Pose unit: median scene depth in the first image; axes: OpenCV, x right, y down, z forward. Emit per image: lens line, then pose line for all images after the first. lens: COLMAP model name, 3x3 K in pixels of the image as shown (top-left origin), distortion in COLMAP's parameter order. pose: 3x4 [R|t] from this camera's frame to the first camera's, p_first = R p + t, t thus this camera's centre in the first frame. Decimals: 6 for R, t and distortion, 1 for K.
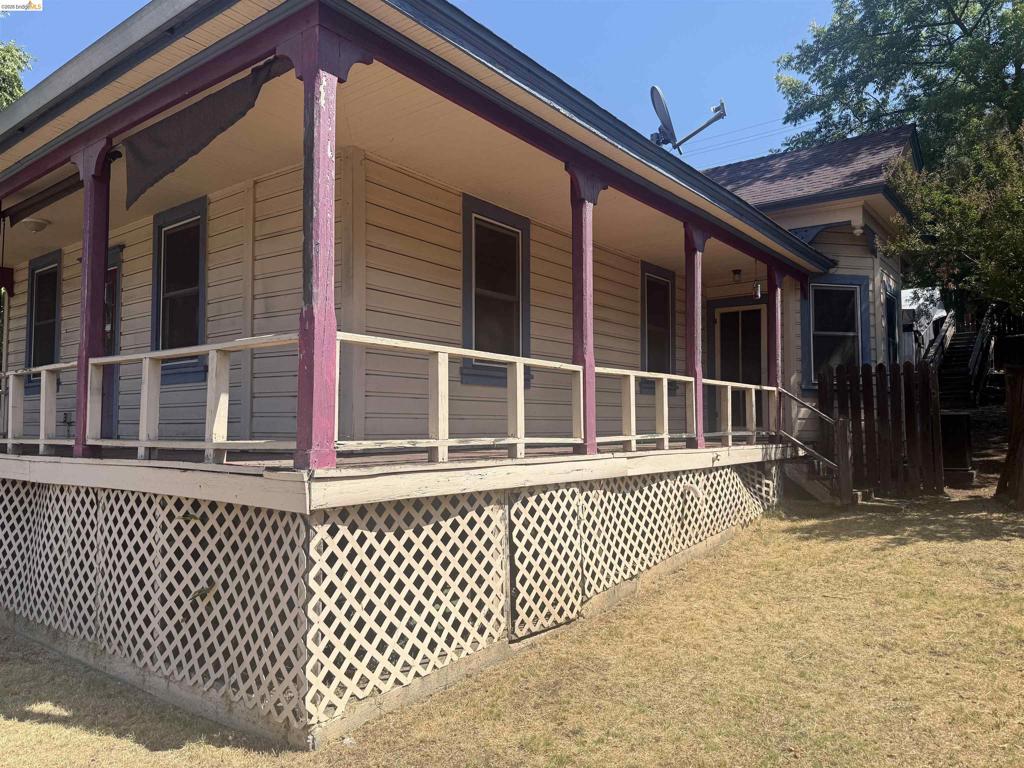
lens RADIAL K [[725.7, 0, 511.6], [0, 725.7, 382.8], [0, 0, 1]] dist [0.057555, -0.073538]
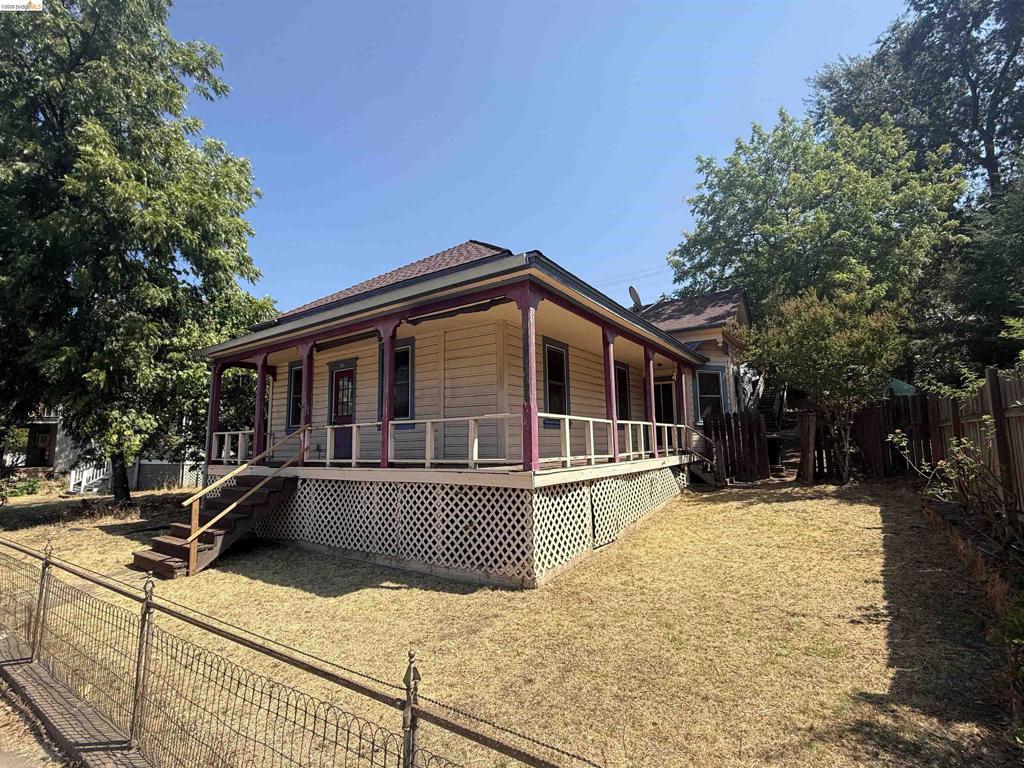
lens RADIAL K [[469.2, 0, 511.7], [0, 469.2, 379.4], [0, 0, 1]] dist [-0.004658, 0.001141]
pose [[0.998253, -0.008489, 0.058471, -0.276670], [0.013019, 0.996904, -0.077539, -0.041186], [-0.057632, 0.078165, 0.995273, -0.366451]]
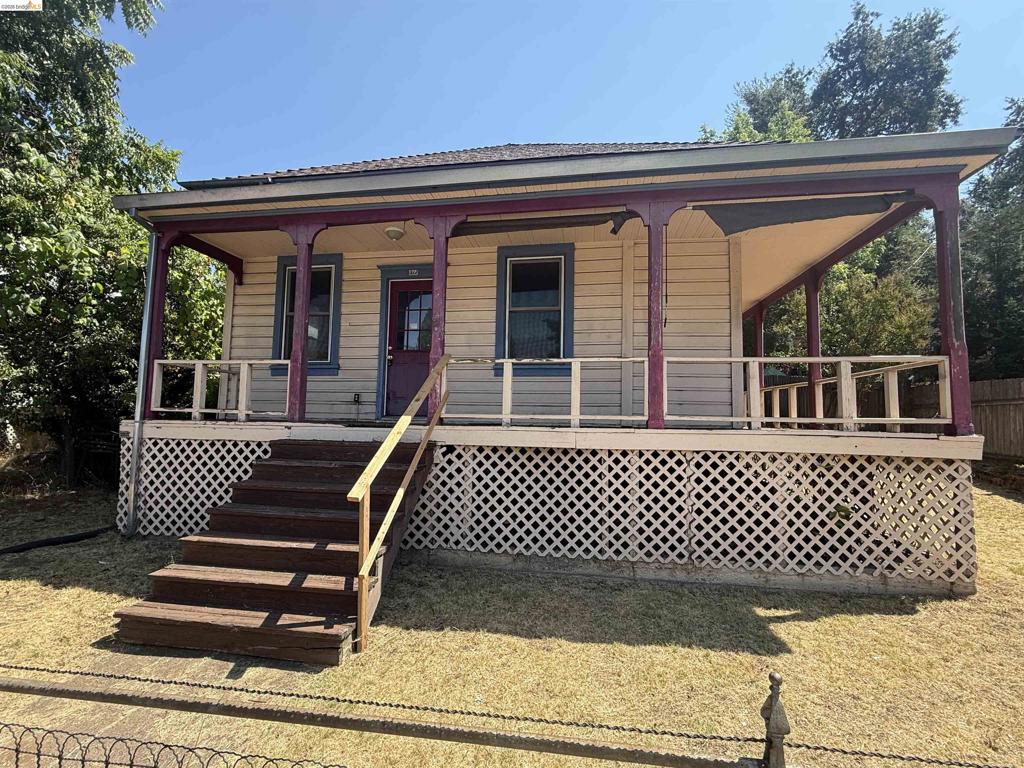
lens RADIAL K [[469.2, 0, 505.9], [0, 469.2, 383.5], [0, 0, 1]] dist [-0.004658, 0.001141]
pose [[0.877638, 0.055119, 0.476144, -1.164380], [-0.048474, 0.998480, -0.026236, 0.049946], [-0.476866, -0.000054, 0.878976, 0.345687]]
